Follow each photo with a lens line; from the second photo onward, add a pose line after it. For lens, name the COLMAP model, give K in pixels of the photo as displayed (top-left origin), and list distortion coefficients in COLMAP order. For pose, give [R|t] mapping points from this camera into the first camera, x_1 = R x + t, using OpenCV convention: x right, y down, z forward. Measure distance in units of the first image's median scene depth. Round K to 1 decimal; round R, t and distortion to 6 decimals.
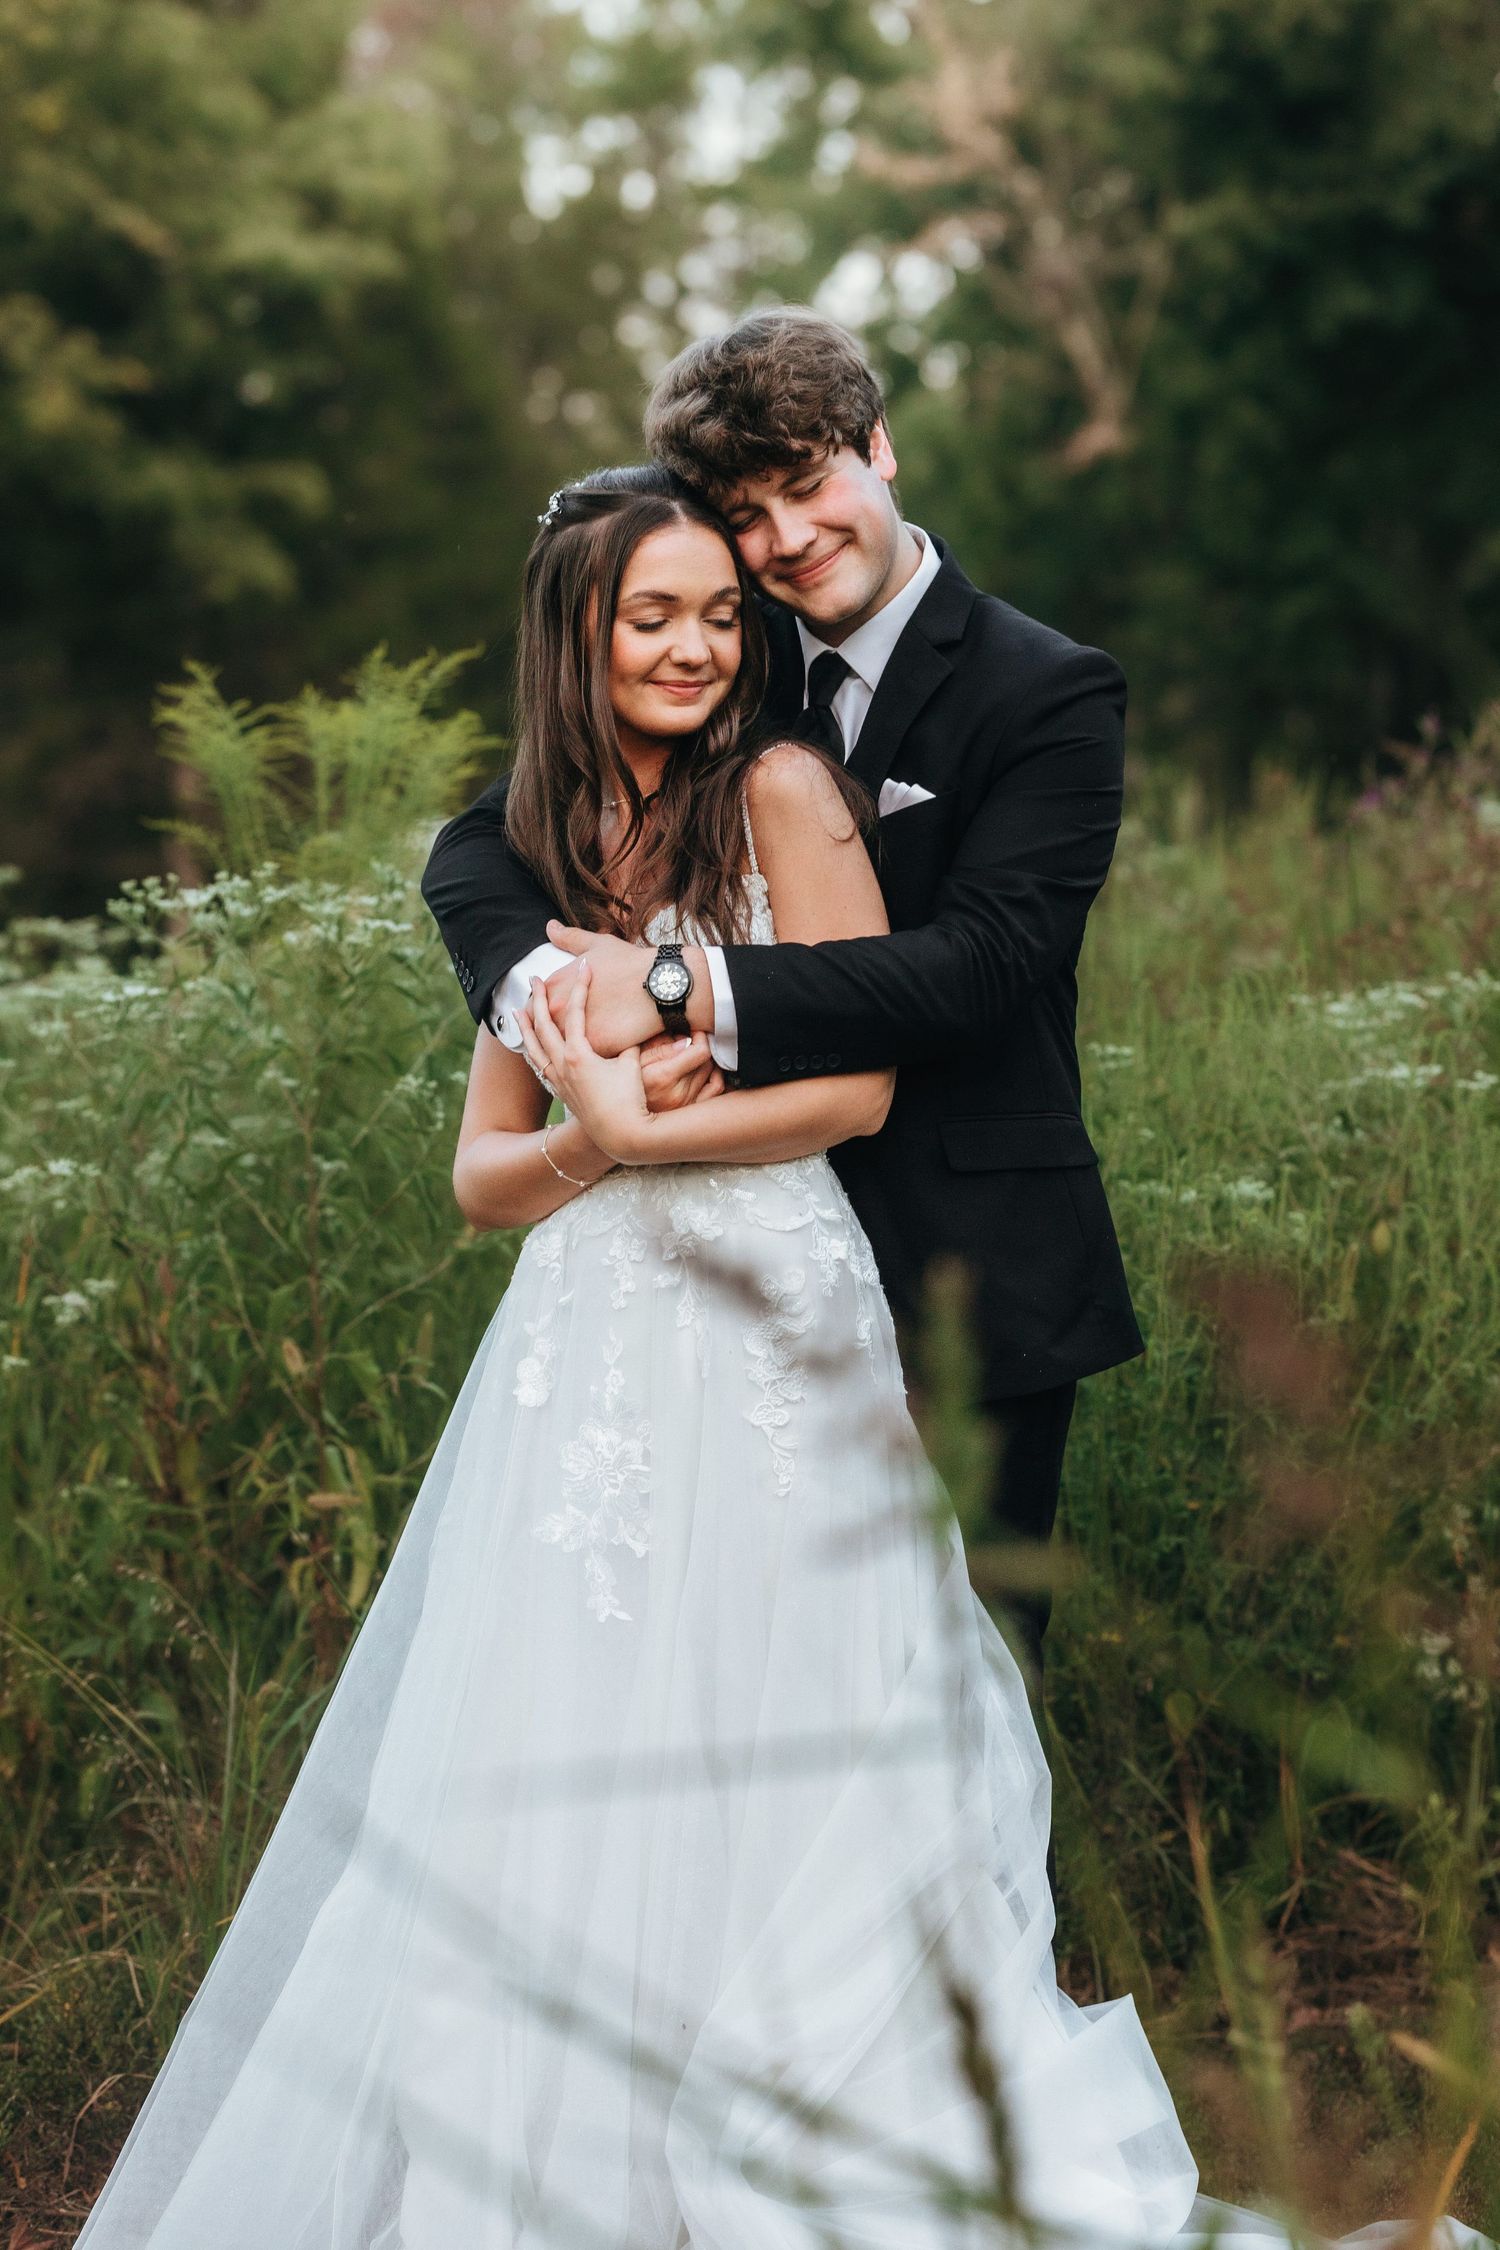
lens RADIAL K [[5879.7, 0, 730.3], [0, 5879.7, 1102.6], [0, 0, 1]] dist [0.074624, 0.000000]
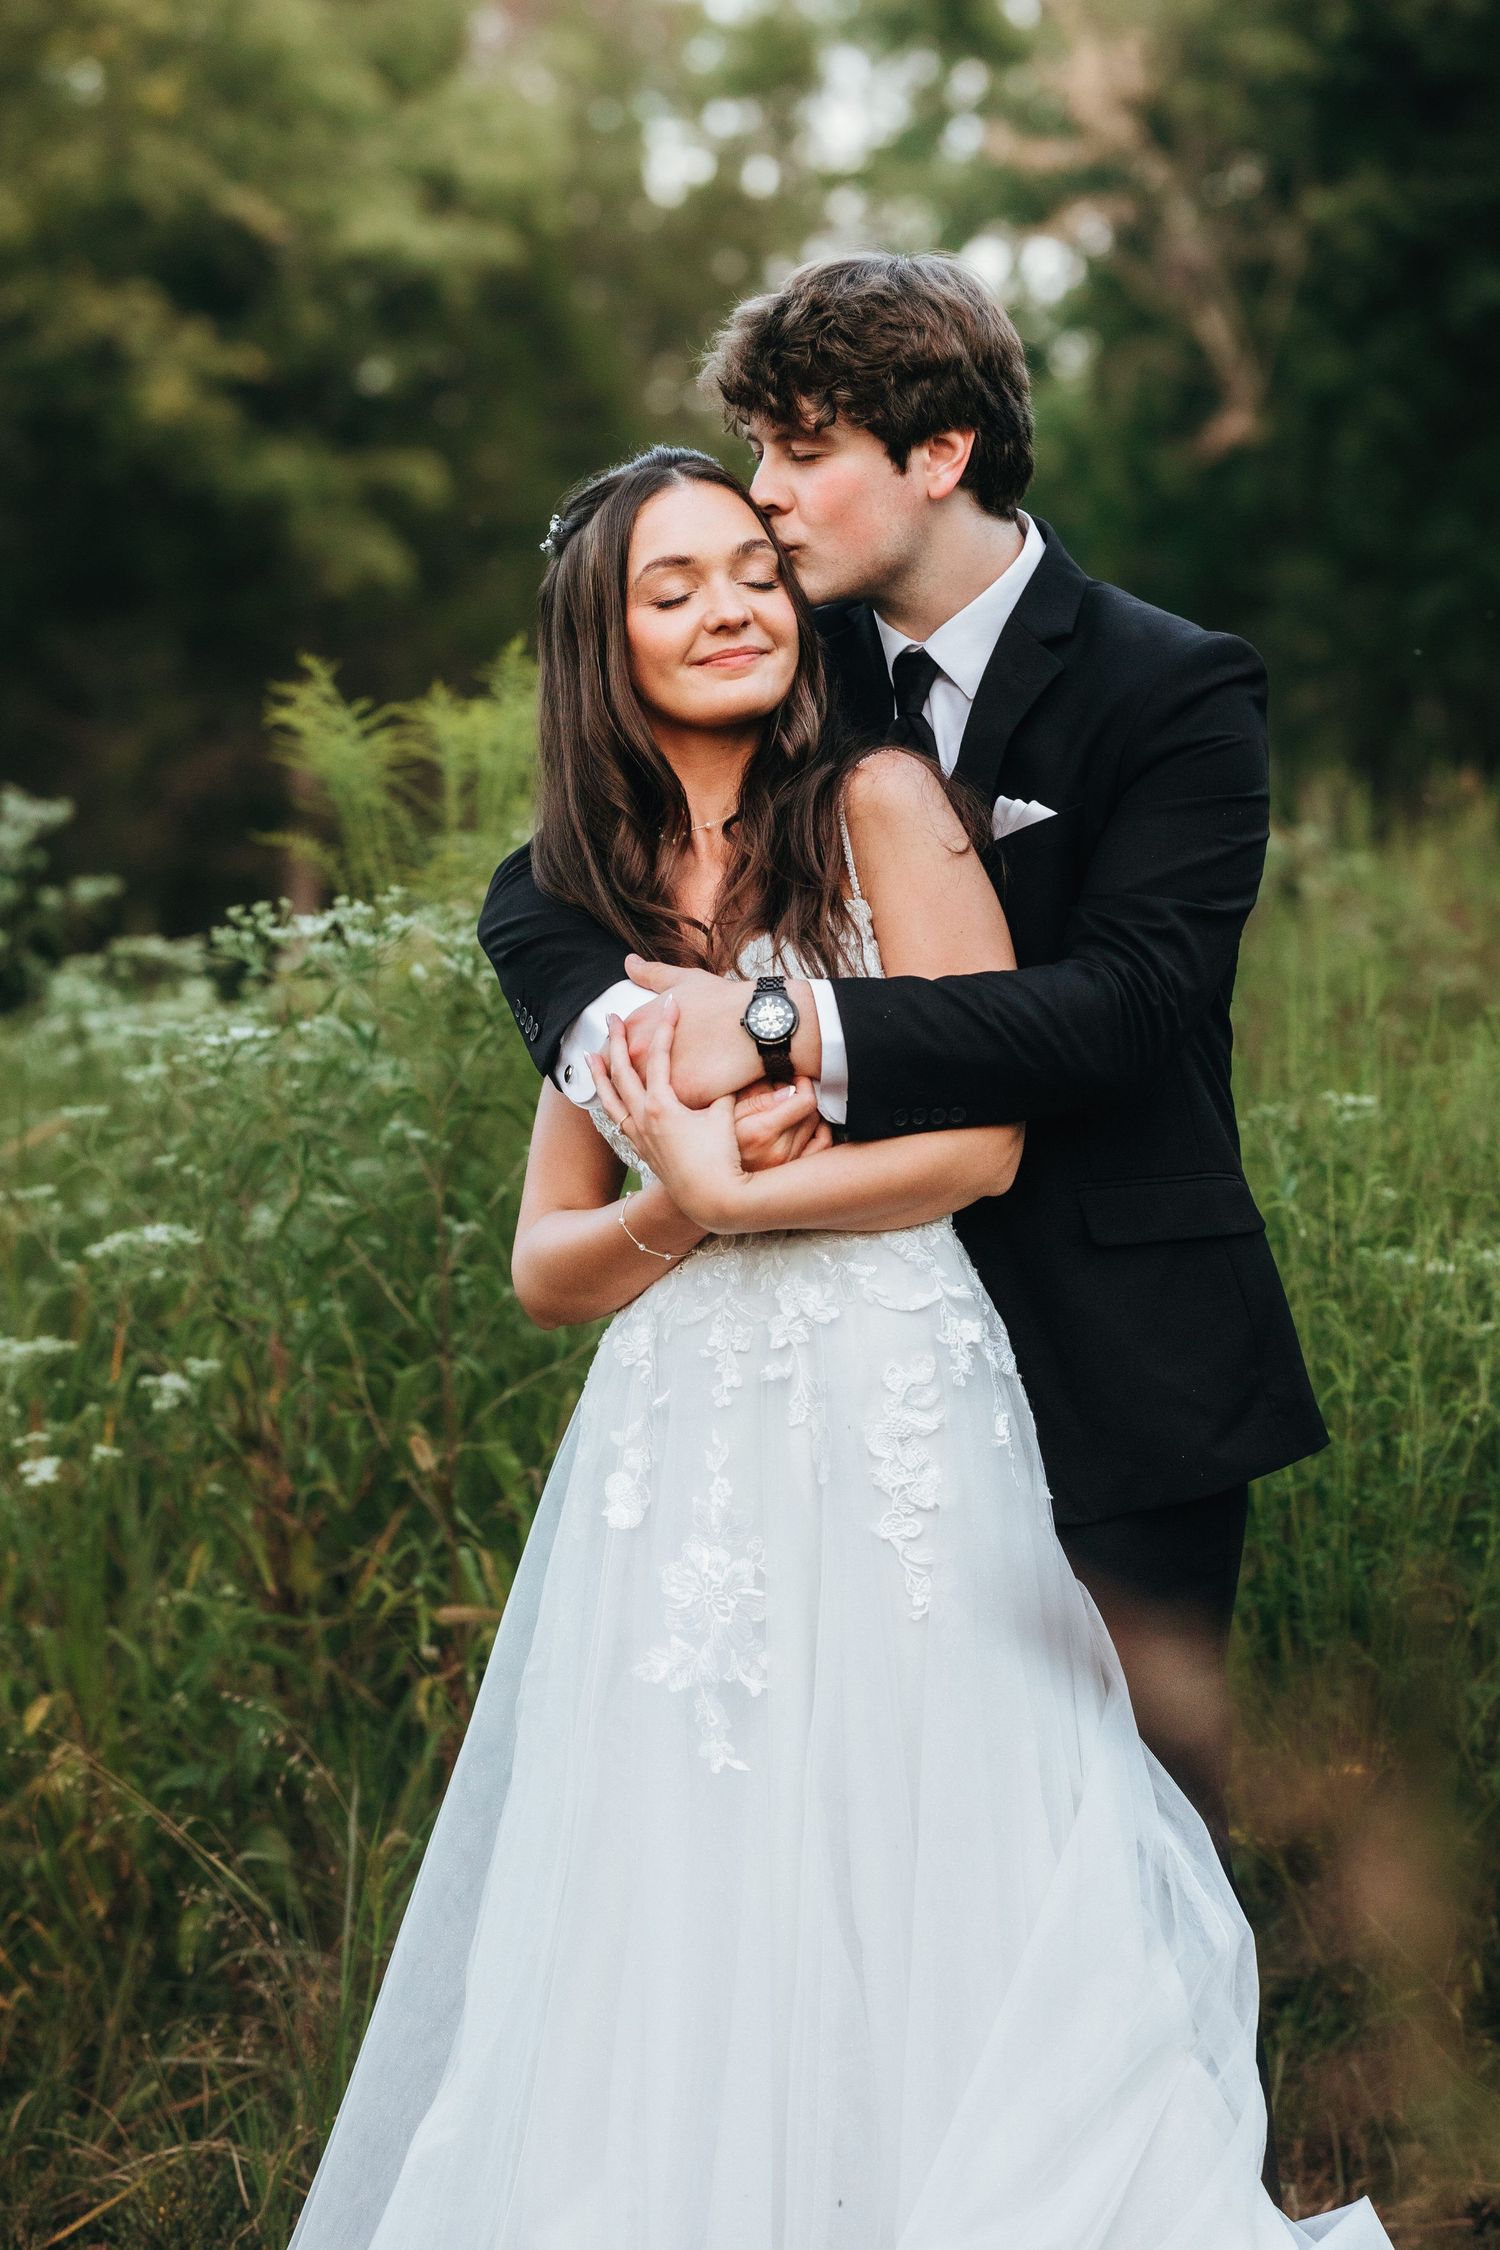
lens RADIAL K [[5879.7, 0, 771.7], [0, 5879.7, 1143.4], [0, 0, 1]] dist [0.074624, 0.000000]
pose [[0.999918, 0.002196, -0.012648, -0.009231], [-0.002092, 0.999964, 0.008215, -0.008126], [0.012666, -0.008188, 0.999886, 0.102569]]
